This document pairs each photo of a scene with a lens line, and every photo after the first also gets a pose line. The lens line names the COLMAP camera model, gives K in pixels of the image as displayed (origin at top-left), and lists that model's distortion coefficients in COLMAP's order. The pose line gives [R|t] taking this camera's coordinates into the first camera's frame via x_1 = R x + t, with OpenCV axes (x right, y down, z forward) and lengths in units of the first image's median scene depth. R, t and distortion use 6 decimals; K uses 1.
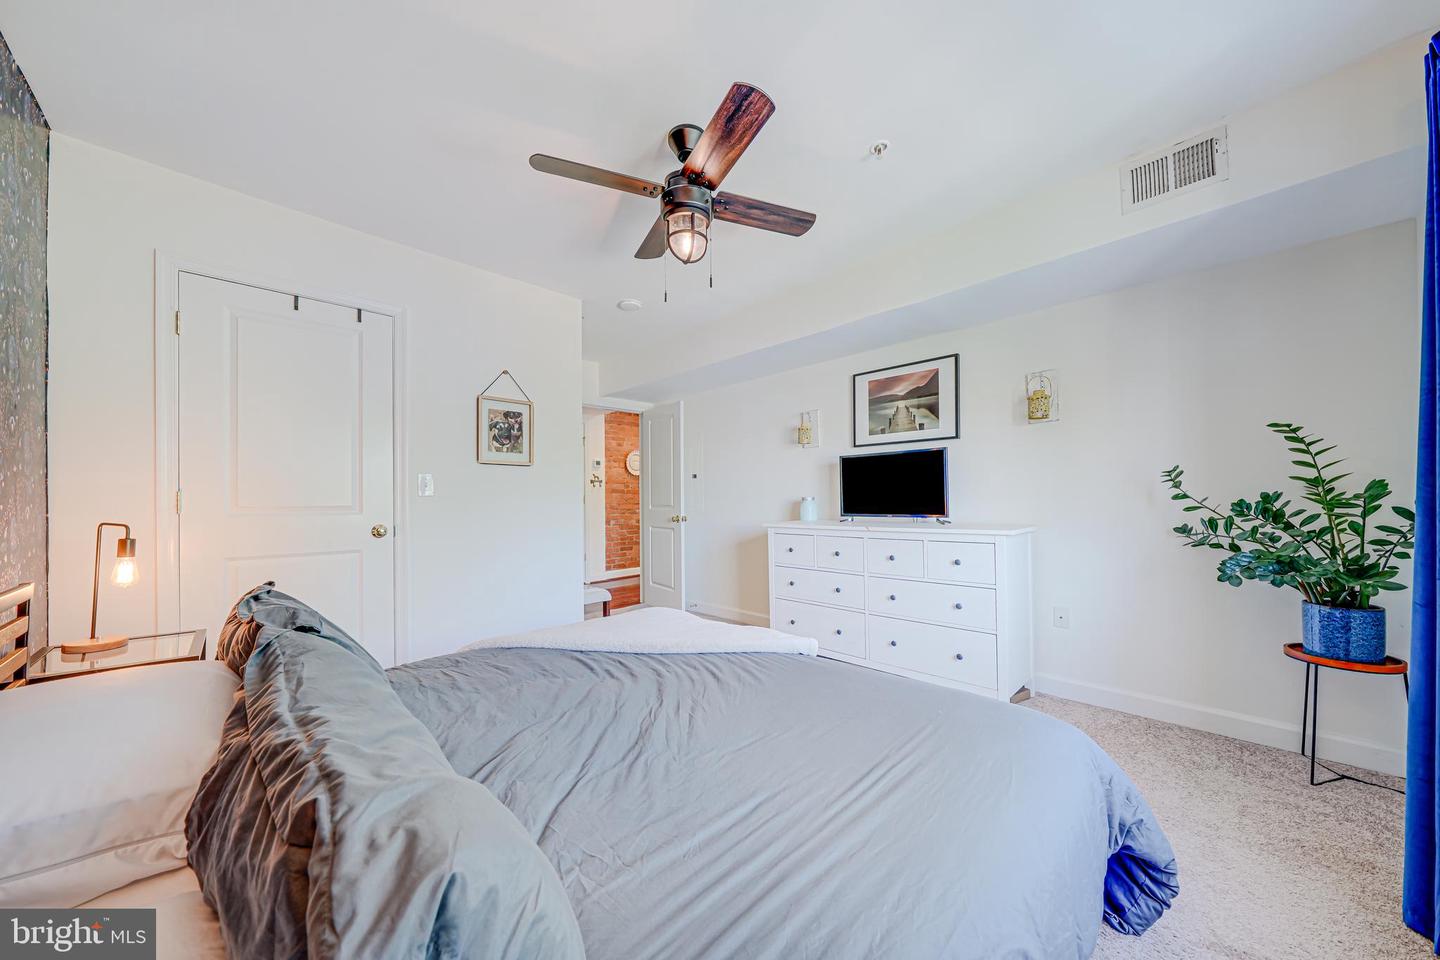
lens RADIAL K [[493.2, 0, 718.2], [0, 493.2, 493.6], [0, 0, 1]] dist [-0.000074, 0.000023]
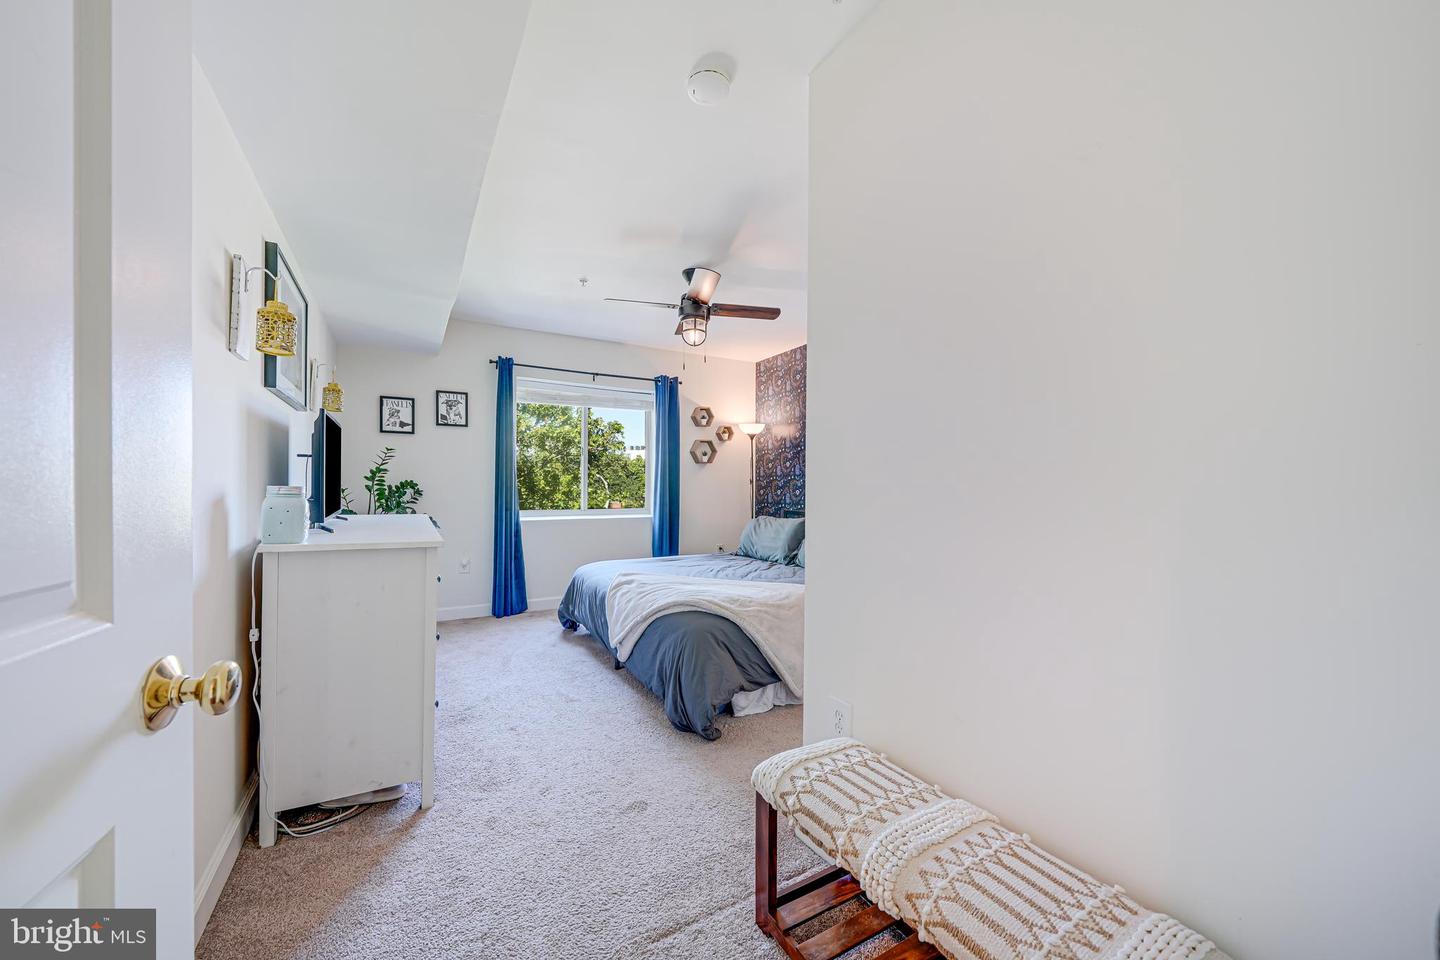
lens RADIAL K [[530.2, 0, 717.9], [0, 530.2, 490.8], [0, 0, 1]] dist [-0.000613, -0.000025]
pose [[-0.972929, -0.000611, 0.231104, -0.327422], [-0.000833, 0.999999, -0.000864, 0.013228], [-0.231104, -0.001033, -0.972929, 1.608308]]
